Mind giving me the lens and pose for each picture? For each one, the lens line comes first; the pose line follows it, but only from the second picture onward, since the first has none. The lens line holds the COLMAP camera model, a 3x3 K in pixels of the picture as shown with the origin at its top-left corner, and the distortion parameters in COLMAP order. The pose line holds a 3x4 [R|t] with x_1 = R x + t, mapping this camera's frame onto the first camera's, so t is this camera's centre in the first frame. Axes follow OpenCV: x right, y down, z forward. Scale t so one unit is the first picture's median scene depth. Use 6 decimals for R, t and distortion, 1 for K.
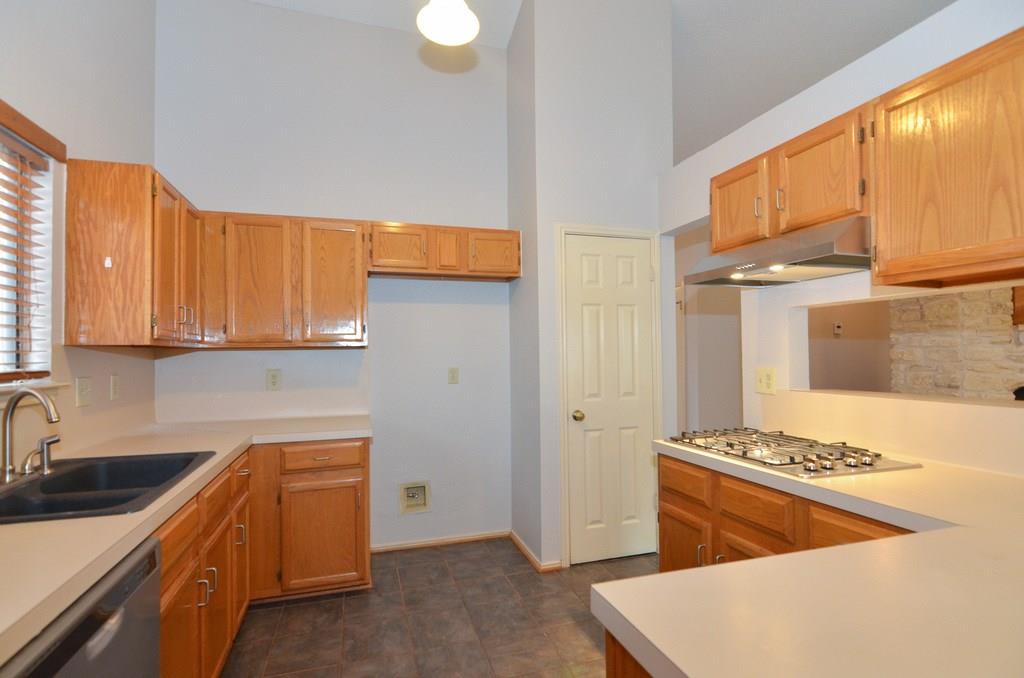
lens RADIAL K [[503.4, 0, 512.6], [0, 503.4, 343.6], [0, 0, 1]] dist [-0.000619, -0.000840]
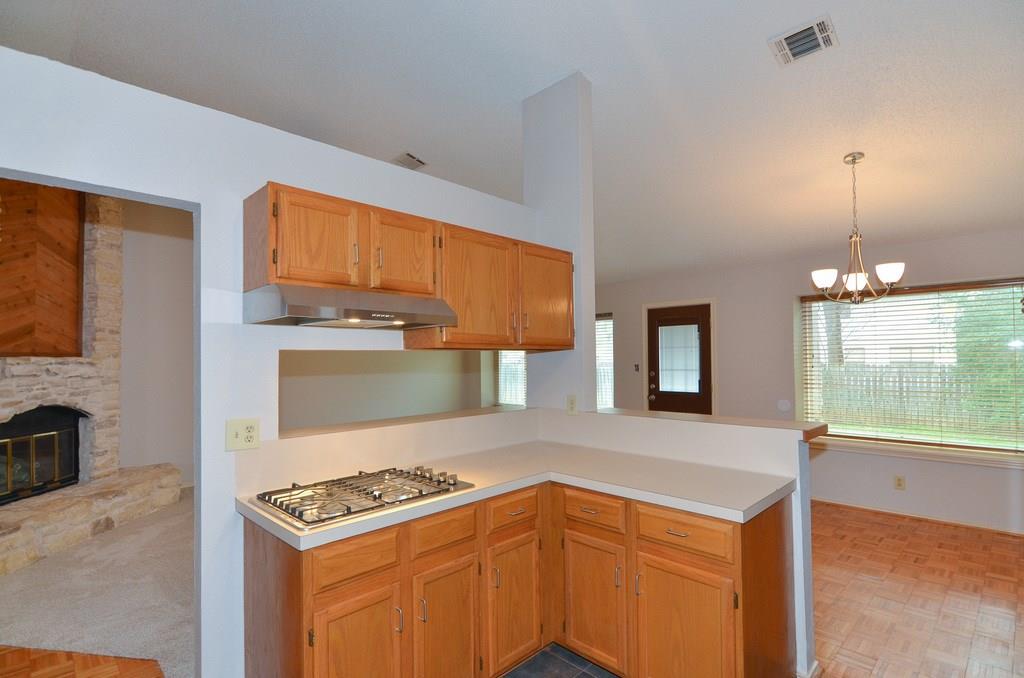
lens RADIAL K [[493.2, 0, 507.9], [0, 493.2, 347.8], [0, 0, 1]] dist [0.012880, -0.012318]
pose [[-0.458959, 0.031650, 0.887893, -0.252896], [-0.002840, 0.999308, -0.037090, -0.023525], [-0.888453, -0.019544, -0.458552, 0.572527]]
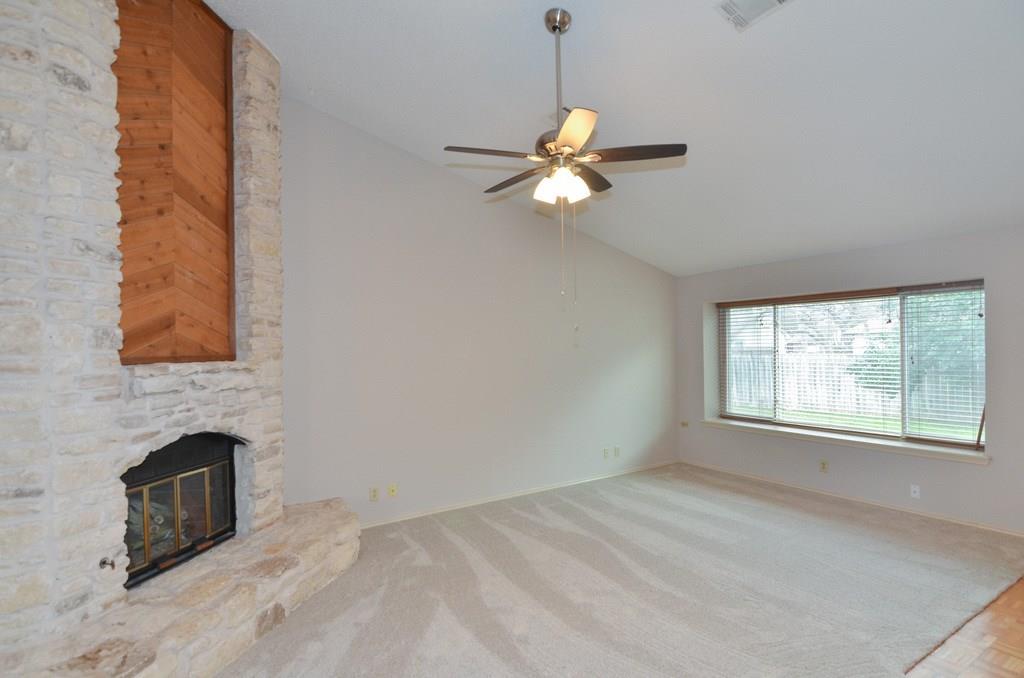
lens RADIAL K [[510.0, 0, 511.9], [0, 510.0, 348.0], [0, 0, 1]] dist [0.005492, -0.007188]
pose [[-0.266334, 0.006898, 0.963856, 0.280147], [-0.000372, 0.999974, -0.007259, -0.054901], [-0.963881, -0.002292, -0.266324, 0.707571]]
